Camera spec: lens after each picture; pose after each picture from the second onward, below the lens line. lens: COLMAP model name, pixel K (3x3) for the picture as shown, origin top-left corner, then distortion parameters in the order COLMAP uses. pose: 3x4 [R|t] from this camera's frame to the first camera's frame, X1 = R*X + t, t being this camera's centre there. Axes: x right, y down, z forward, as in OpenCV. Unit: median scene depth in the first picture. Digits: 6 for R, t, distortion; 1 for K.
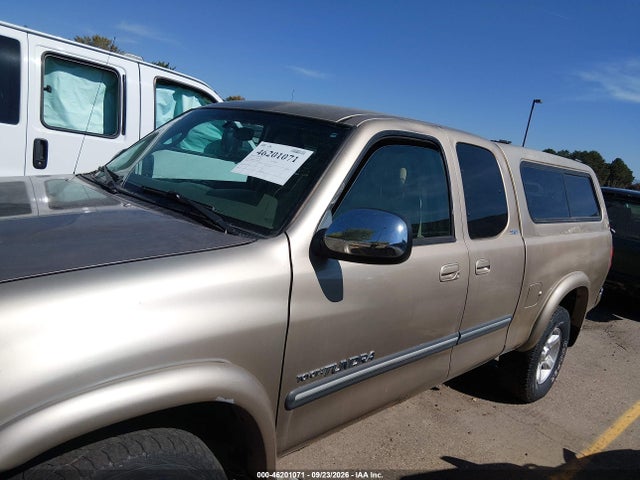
lens RADIAL K [[482.7, 0, 317.0], [0, 482.7, 238.7], [0, 0, 1]] dist [0.078125, -0.151548]
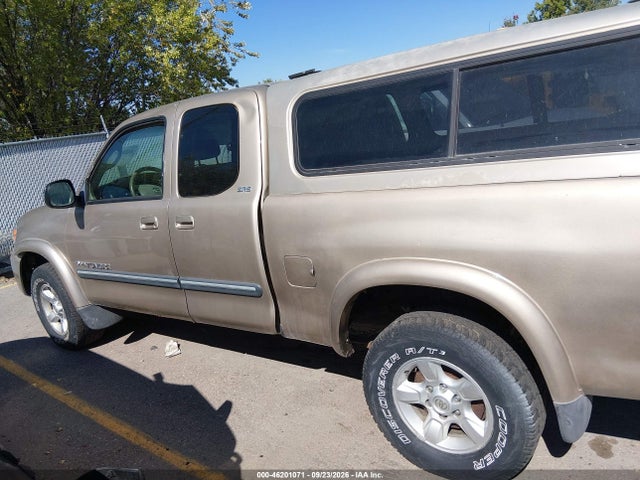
lens RADIAL K [[482.7, 0, 317.0], [0, 482.7, 238.7], [0, 0, 1]] dist [0.078125, -0.151548]
pose [[0.162068, 0.073510, -0.984038, 1.296162], [-0.018962, 0.997269, 0.071375, 0.009426], [0.986597, 0.007092, 0.163019, 0.996447]]
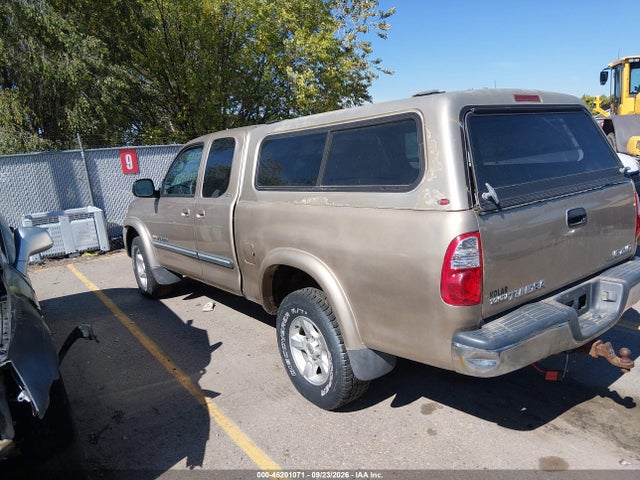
lens RADIAL K [[482.7, 0, 317.0], [0, 482.7, 238.7], [0, 0, 1]] dist [0.078125, -0.151548]
pose [[-0.127569, 0.055222, -0.990291, 1.688428], [-0.120262, 0.990221, 0.070710, -0.020485], [0.984512, 0.128115, -0.119681, 1.415593]]
